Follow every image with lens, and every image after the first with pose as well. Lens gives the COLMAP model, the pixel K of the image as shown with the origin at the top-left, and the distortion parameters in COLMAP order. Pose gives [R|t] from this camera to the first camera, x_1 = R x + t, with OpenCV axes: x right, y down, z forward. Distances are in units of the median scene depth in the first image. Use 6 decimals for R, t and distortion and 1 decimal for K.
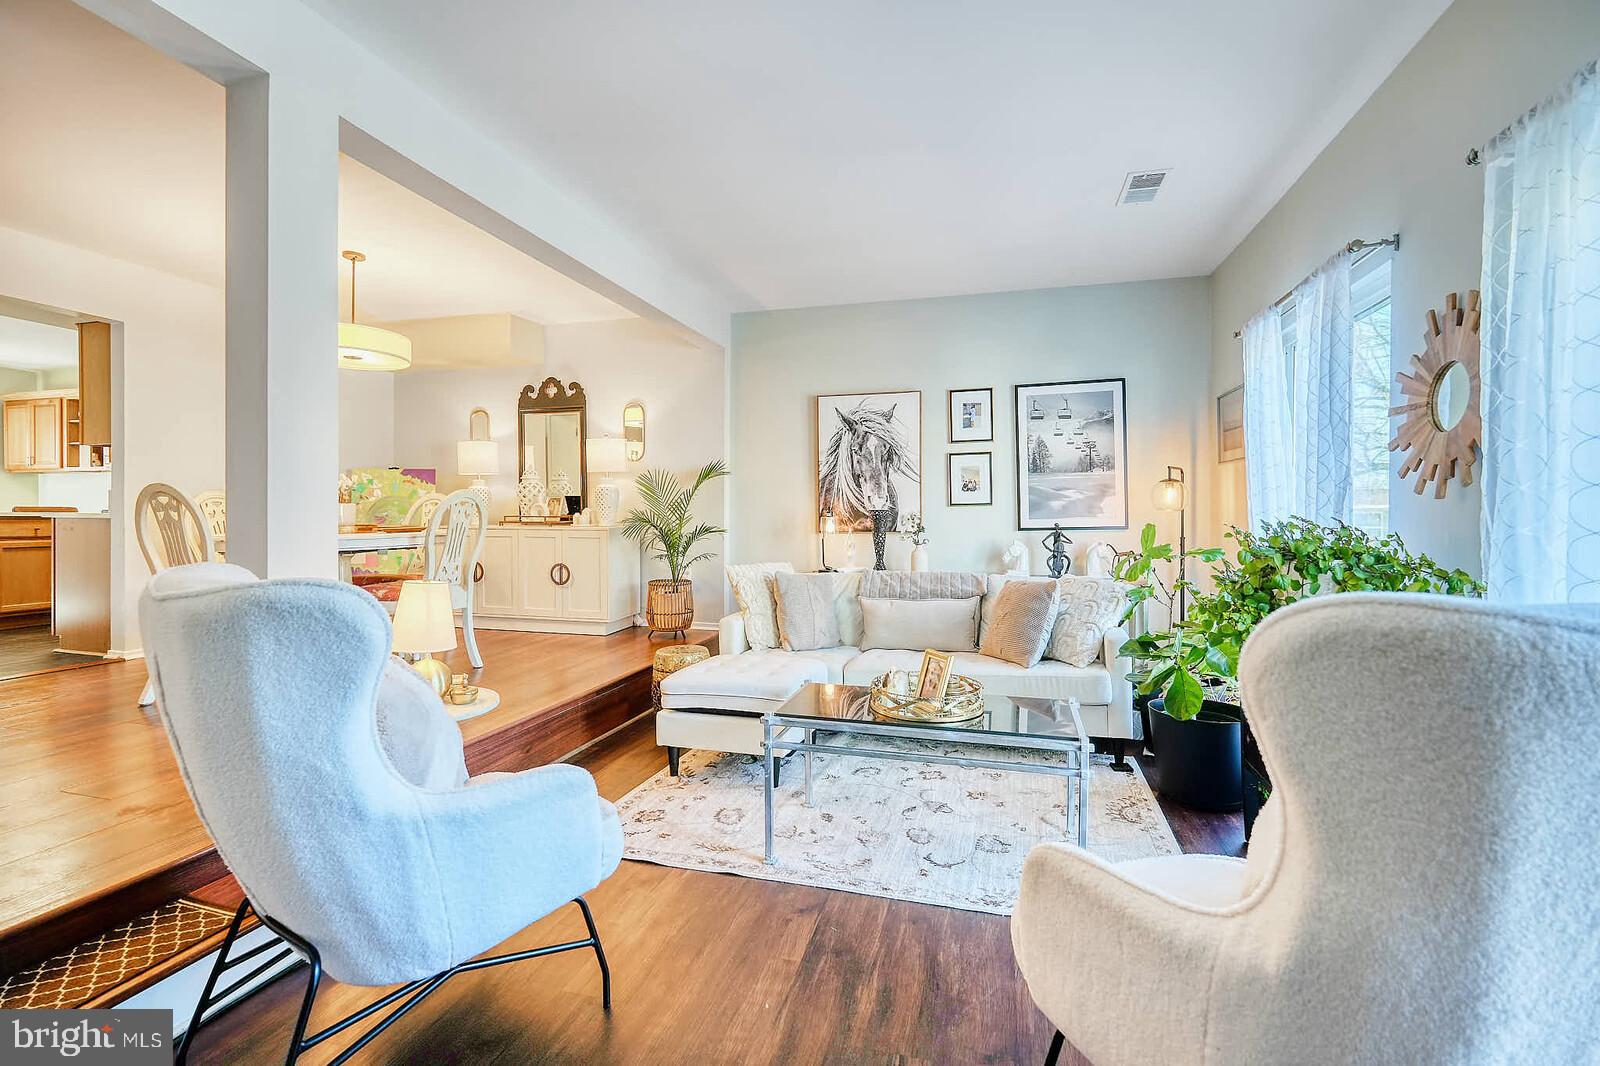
lens RADIAL K [[715.8, 0, 796.3], [0, 715.8, 515.7], [0, 0, 1]] dist [-0.011794, 0.000674]
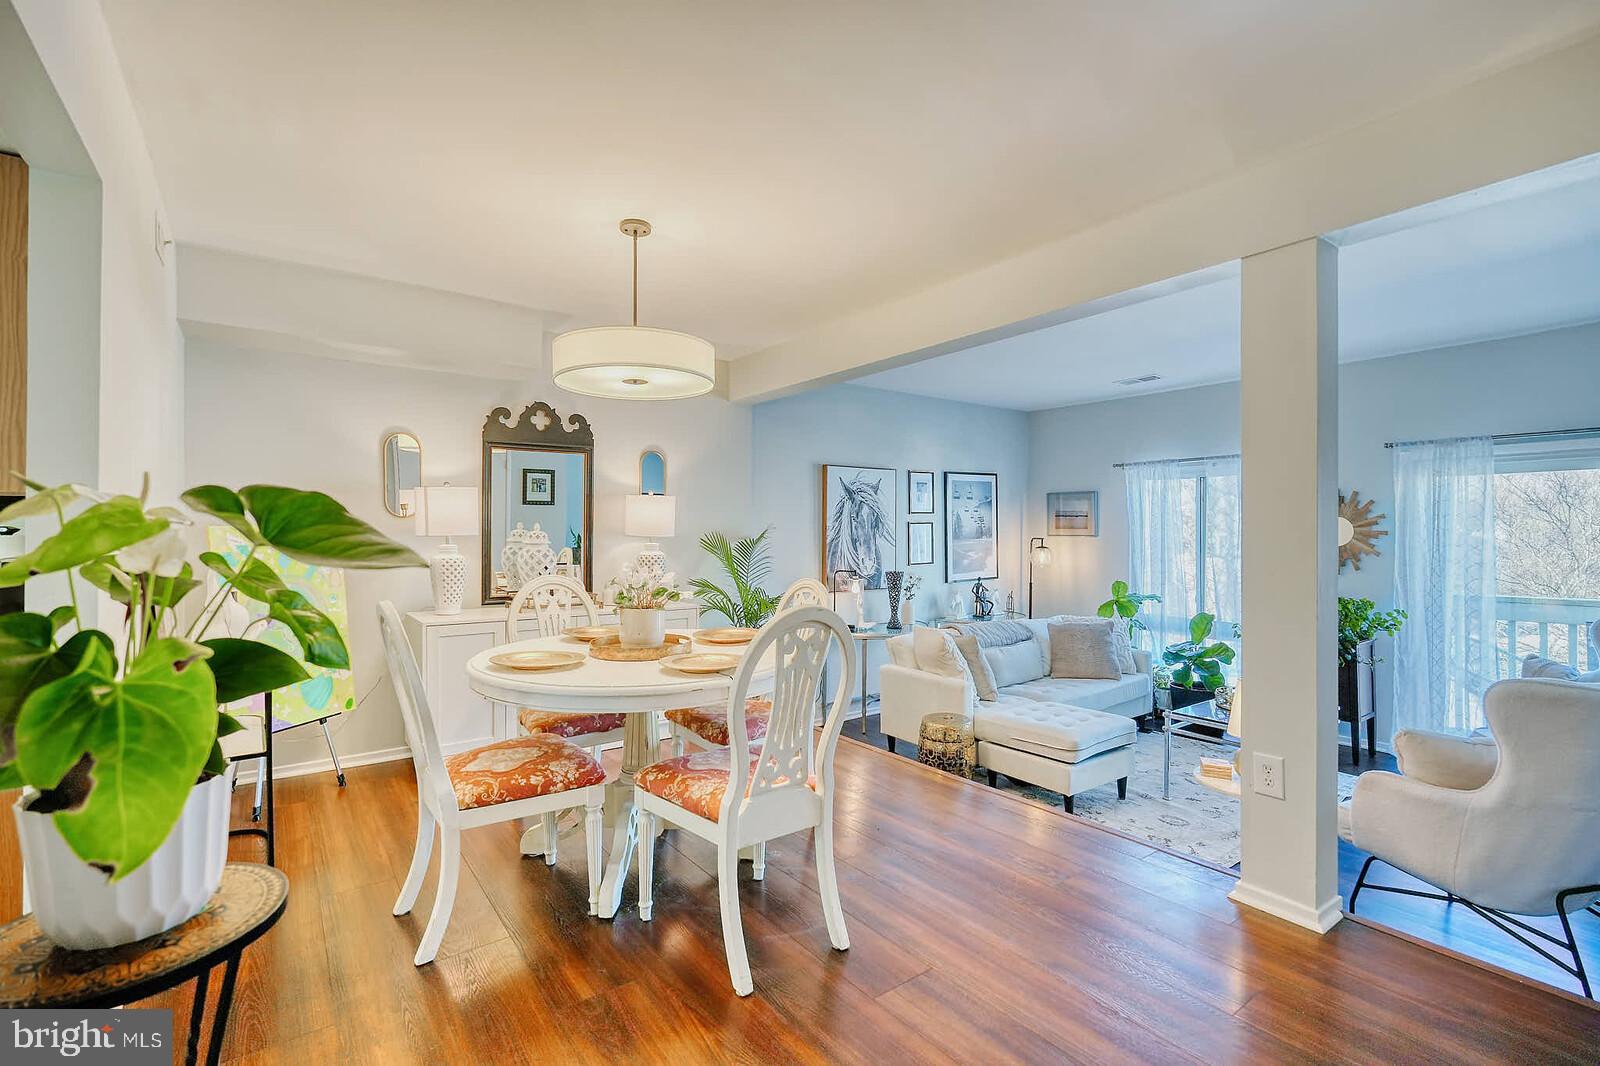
lens RADIAL K [[725.4, 0, 803.3], [0, 725.4, 531.3], [0, 0, 1]] dist [-0.000705, -0.000083]
pose [[0.609785, 0.001014, 0.792566, -0.853694], [0.002790, 0.999990, -0.003426, -0.066094], [-0.792562, 0.004301, 0.609776, 0.379165]]
